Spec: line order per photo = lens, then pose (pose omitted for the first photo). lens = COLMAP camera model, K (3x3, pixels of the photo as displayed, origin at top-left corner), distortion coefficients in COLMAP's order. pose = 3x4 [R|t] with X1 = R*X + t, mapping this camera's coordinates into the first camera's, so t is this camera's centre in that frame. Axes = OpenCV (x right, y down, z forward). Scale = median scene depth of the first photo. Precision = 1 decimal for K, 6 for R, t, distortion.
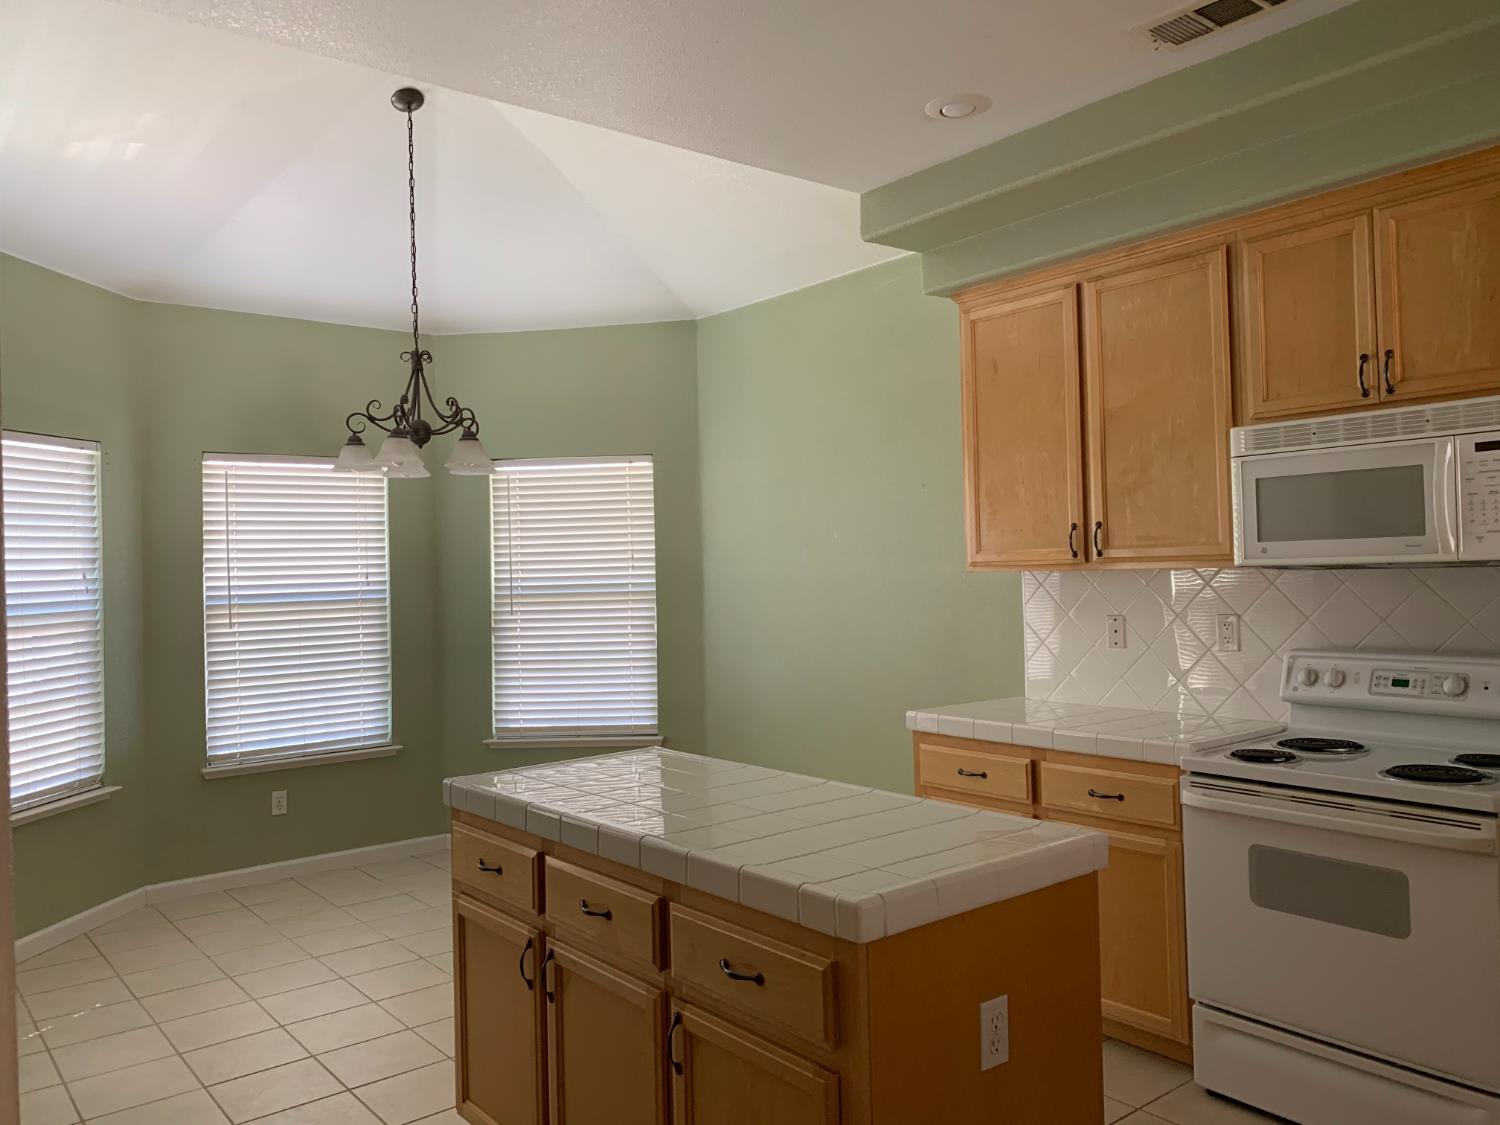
lens RADIAL K [[1126.3, 0, 748.7], [0, 1126.3, 553.5], [0, 0, 1]] dist [0.006764, -0.017428]
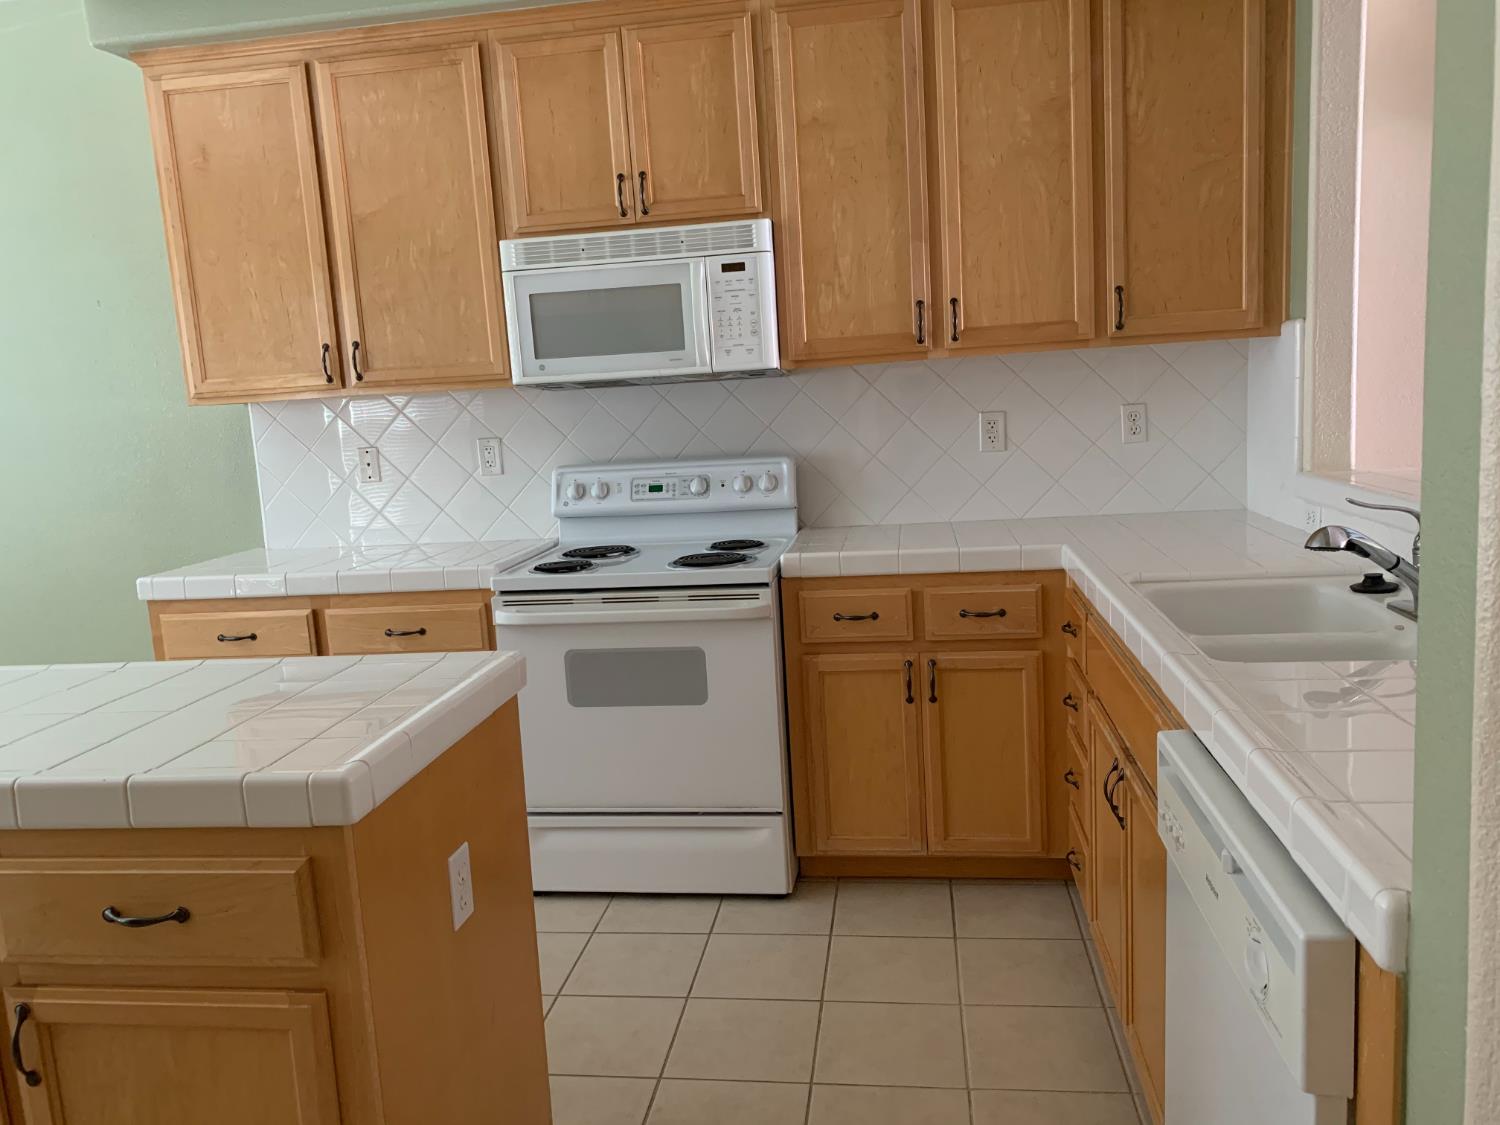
lens RADIAL K [[1126.3, 0, 757.0], [0, 1126.3, 564.5], [0, 0, 1]] dist [0.006764, -0.017428]
pose [[0.723198, -0.122610, 0.679670, -0.112786], [0.029621, 0.988716, 0.146844, 0.030037], [-0.690005, -0.086065, 0.718669, 0.131329]]
